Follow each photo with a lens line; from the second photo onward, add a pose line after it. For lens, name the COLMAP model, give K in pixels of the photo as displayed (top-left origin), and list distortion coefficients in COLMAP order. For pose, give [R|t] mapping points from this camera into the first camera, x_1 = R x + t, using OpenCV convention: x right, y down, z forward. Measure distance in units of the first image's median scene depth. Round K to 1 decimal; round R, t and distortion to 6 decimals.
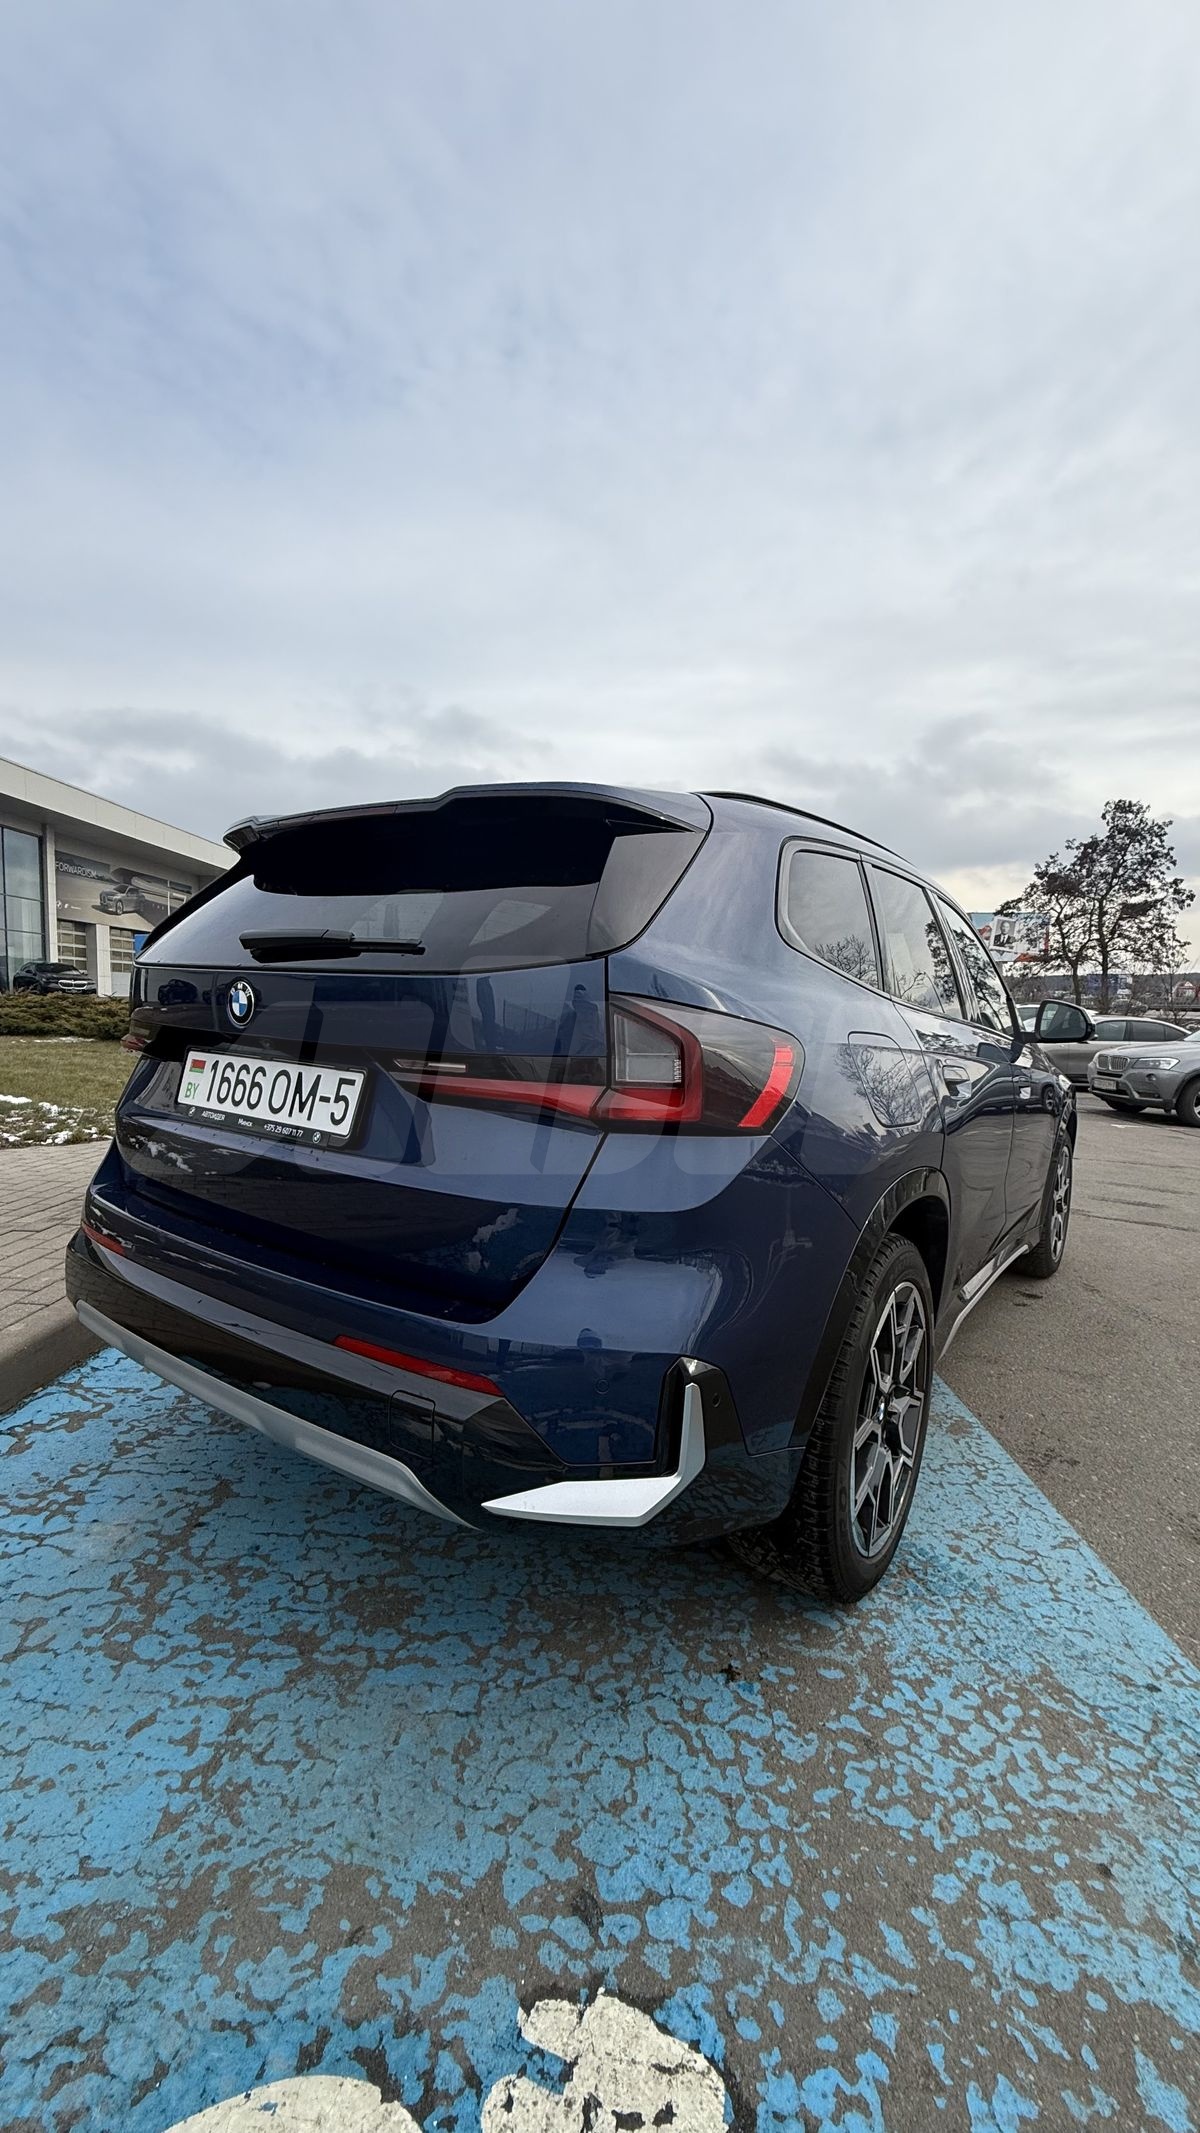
lens RADIAL K [[847.3, 0, 594.5], [0, 847.3, 1071.4], [0, 0, 1]] dist [0.000807, -0.000478]
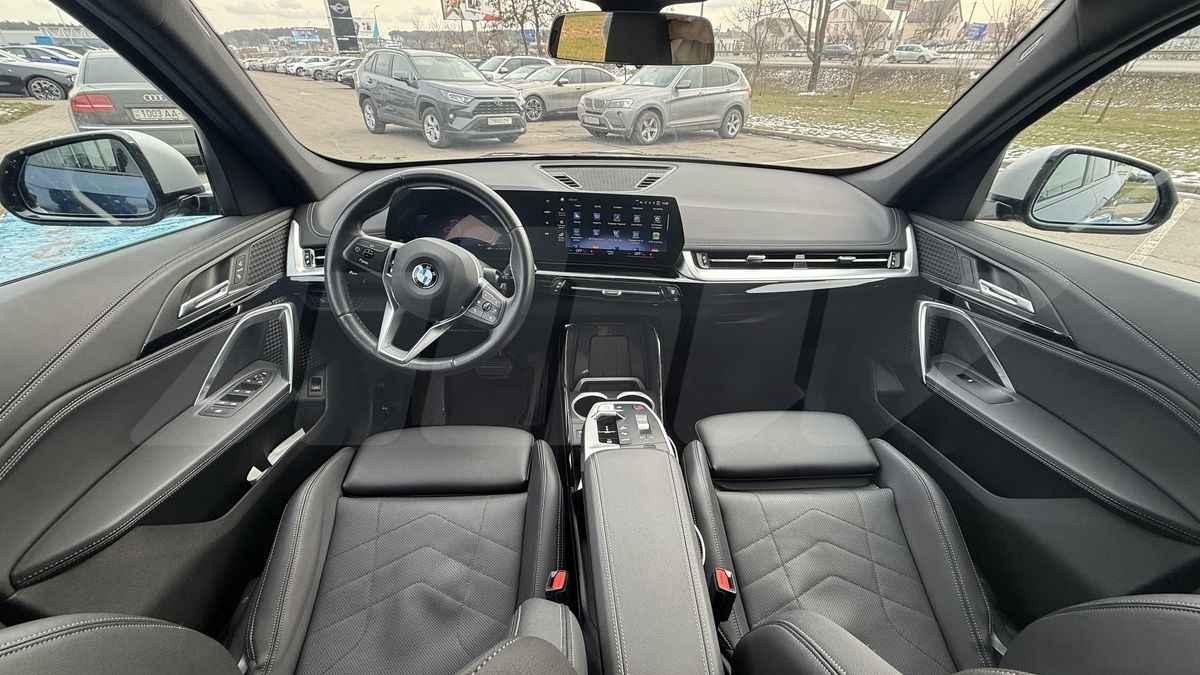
lens RADIAL K [[476.7, 0, 600.0], [0, 476.7, 337.5], [0, 0, 1]] dist [0.000807, -0.000478]
pose [[0.781609, -0.333258, 0.527282, 0.213714], [0.063643, 0.883511, 0.464066, -0.265548], [-0.620513, -0.329161, 0.711770, 1.806928]]
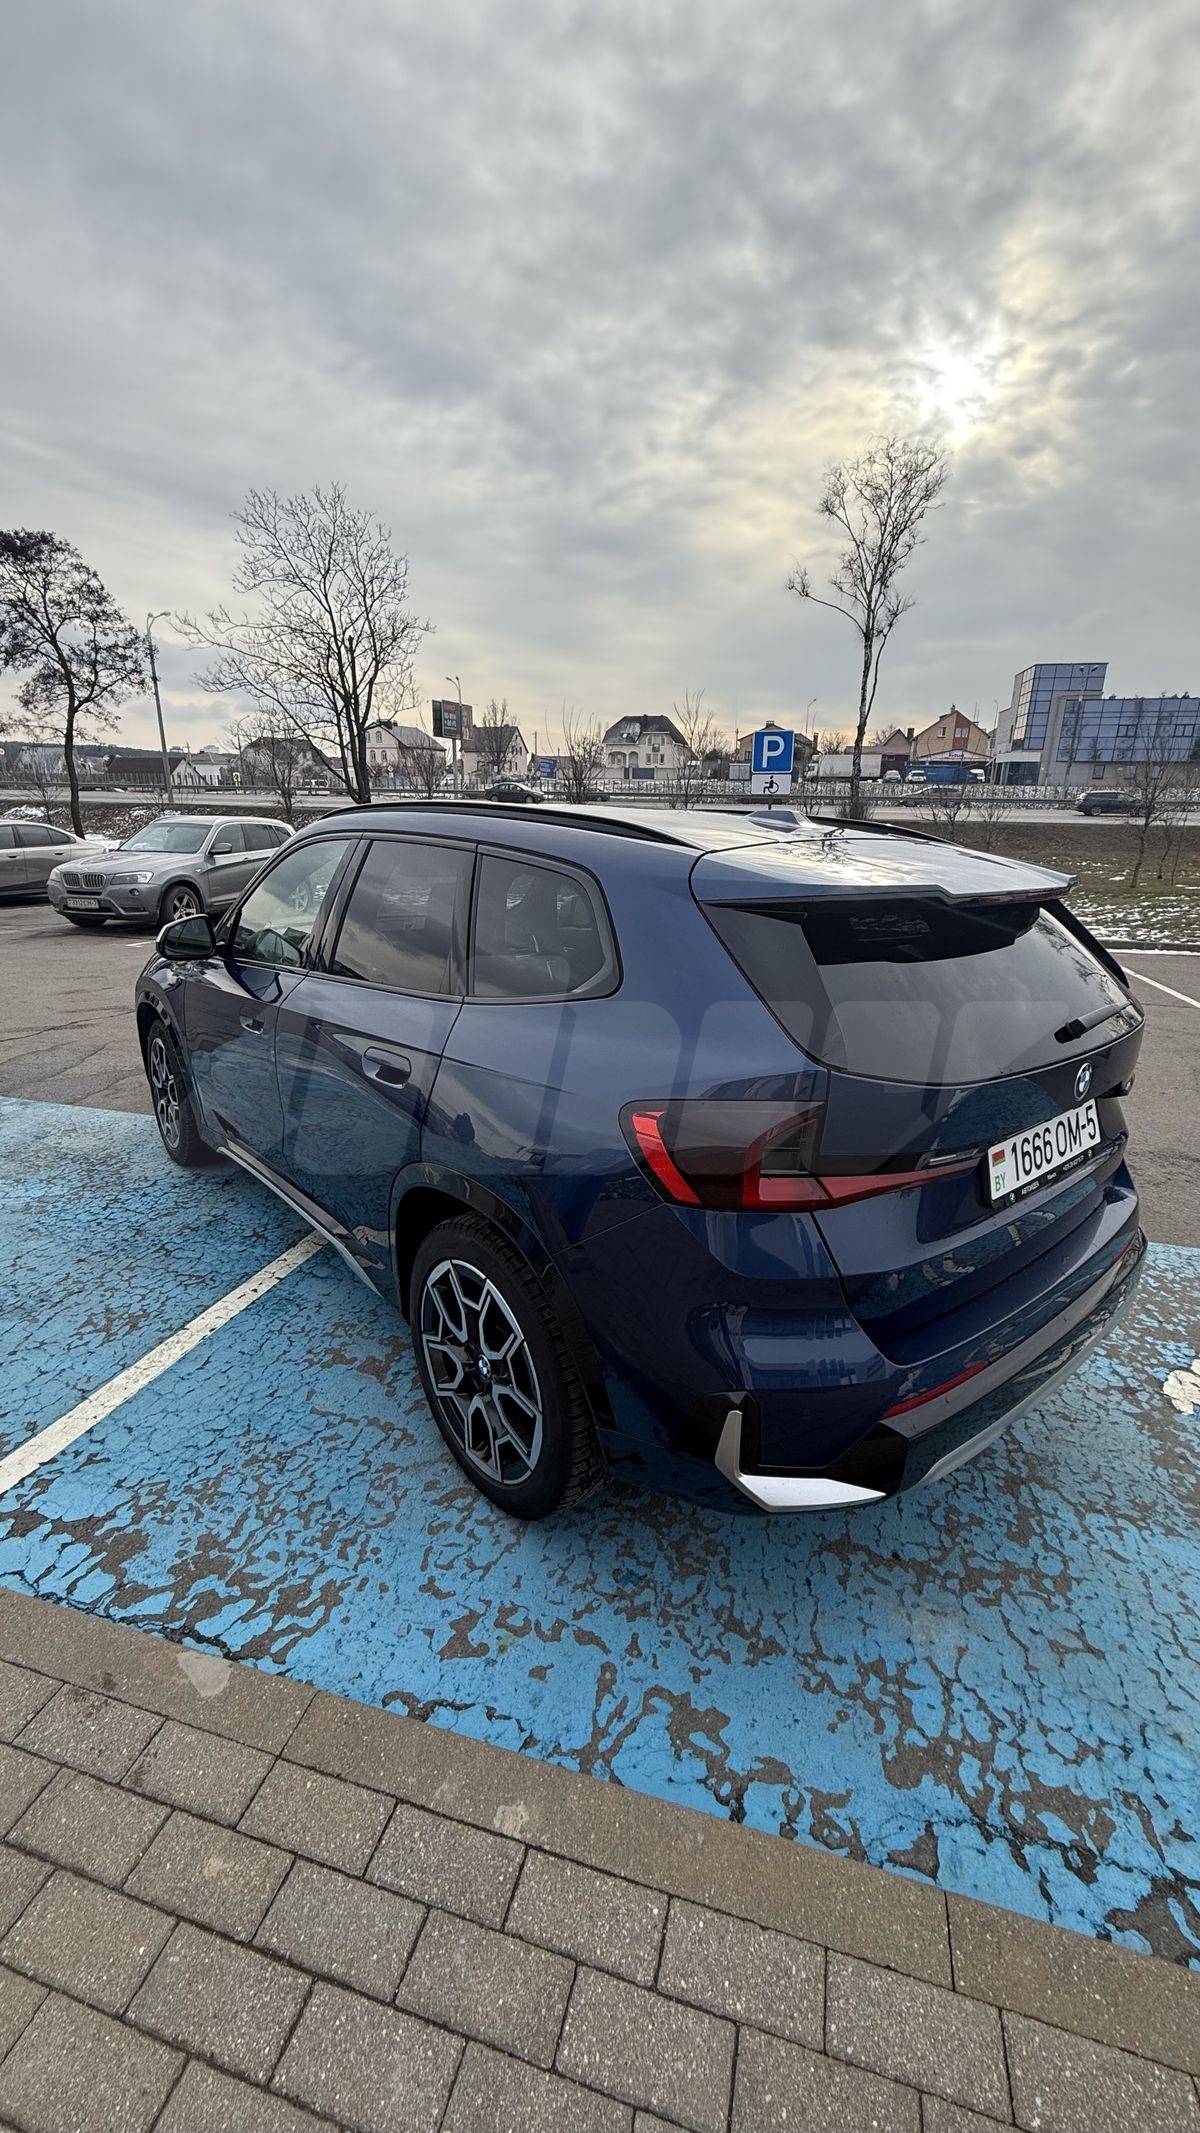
lens RADIAL K [[847.3, 0, 594.5], [0, 847.3, 1071.4], [0, 0, 1]] dist [0.000807, -0.000478]
pose [[0.255860, -0.318019, 0.912907, -1.487519], [0.071862, 0.947985, 0.310098, -0.454102], [-0.964039, -0.013738, 0.265405, 1.201319]]
